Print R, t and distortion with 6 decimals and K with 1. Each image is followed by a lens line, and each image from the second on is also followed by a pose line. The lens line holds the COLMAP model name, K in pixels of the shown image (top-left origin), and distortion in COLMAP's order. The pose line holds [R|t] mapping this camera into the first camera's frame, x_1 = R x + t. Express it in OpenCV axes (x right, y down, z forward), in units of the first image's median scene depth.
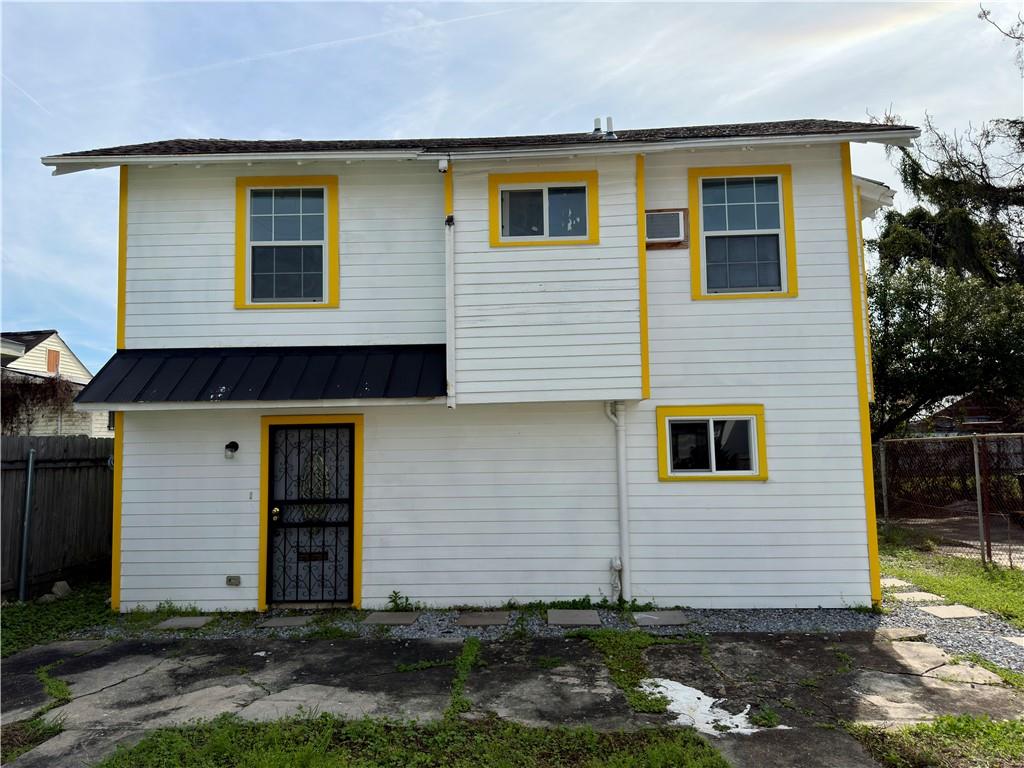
lens RADIAL K [[739.3, 0, 512.0], [0, 739.3, 384.0], [0, 0, 1]] dist [0.047088, -0.071478]
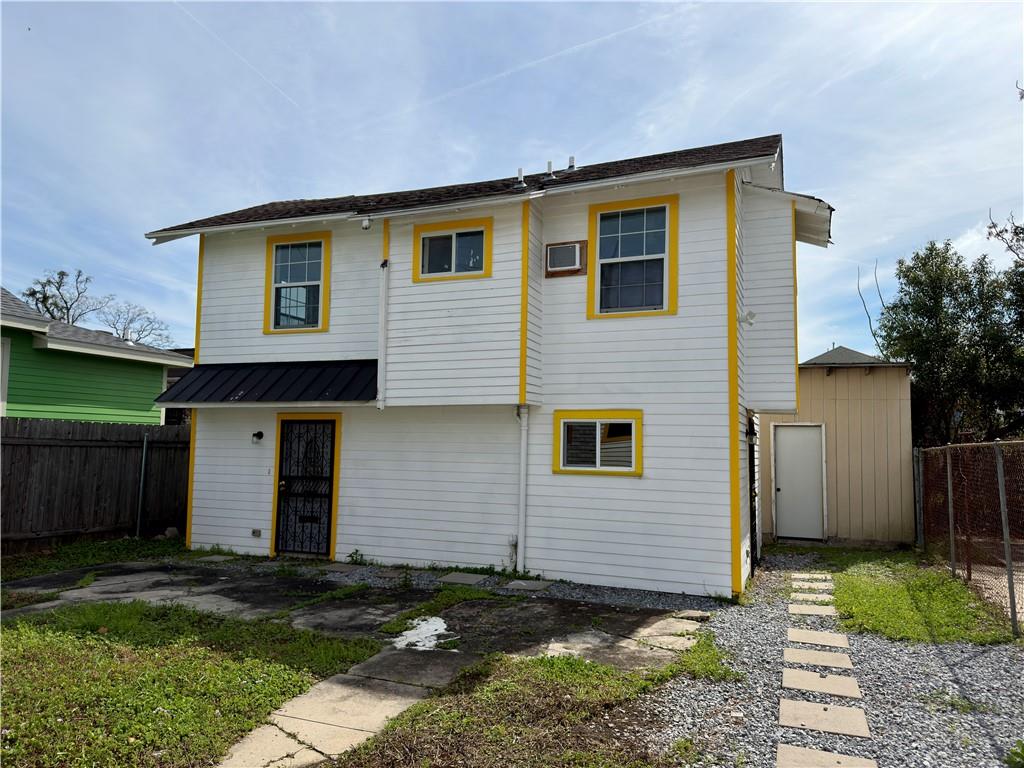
lens RADIAL K [[739.3, 0, 512.0], [0, 739.3, 384.0], [0, 0, 1]] dist [0.047088, -0.071478]
pose [[0.941654, 0.002502, -0.336574, 0.531745], [-0.002369, 0.999997, 0.000804, -0.012357], [0.336575, 0.000040, 0.941657, -0.132059]]
